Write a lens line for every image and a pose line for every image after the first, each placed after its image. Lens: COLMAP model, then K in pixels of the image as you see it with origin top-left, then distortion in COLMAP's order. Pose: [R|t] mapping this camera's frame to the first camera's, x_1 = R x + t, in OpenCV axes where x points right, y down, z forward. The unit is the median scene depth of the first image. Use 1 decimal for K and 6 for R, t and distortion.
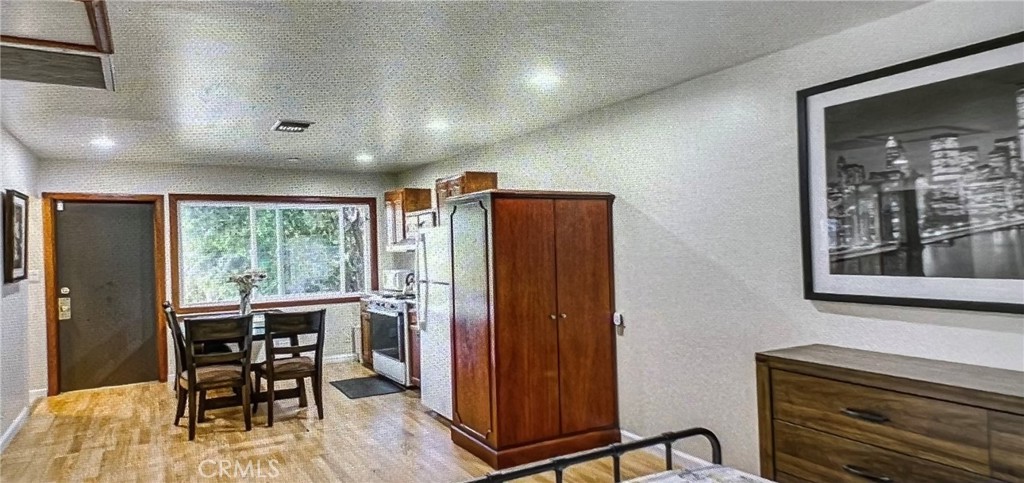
lens RADIAL K [[589.0, 0, 507.6], [0, 589.0, 239.6], [0, 0, 1]] dist [0.001350, 0.000292]
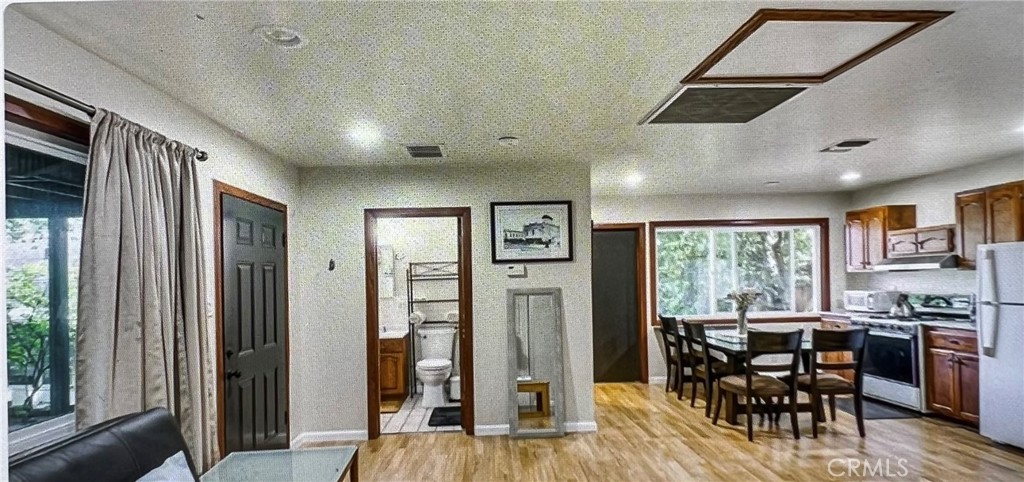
lens RADIAL K [[529.3, 0, 496.0], [0, 529.3, 275.0], [0, 0, 1]] dist [-0.006423, -0.001798]
pose [[0.882643, 0.004344, -0.470024, -0.380666], [0.003596, 0.999866, 0.015994, 0.010854], [0.470031, -0.015807, 0.882508, -0.067383]]
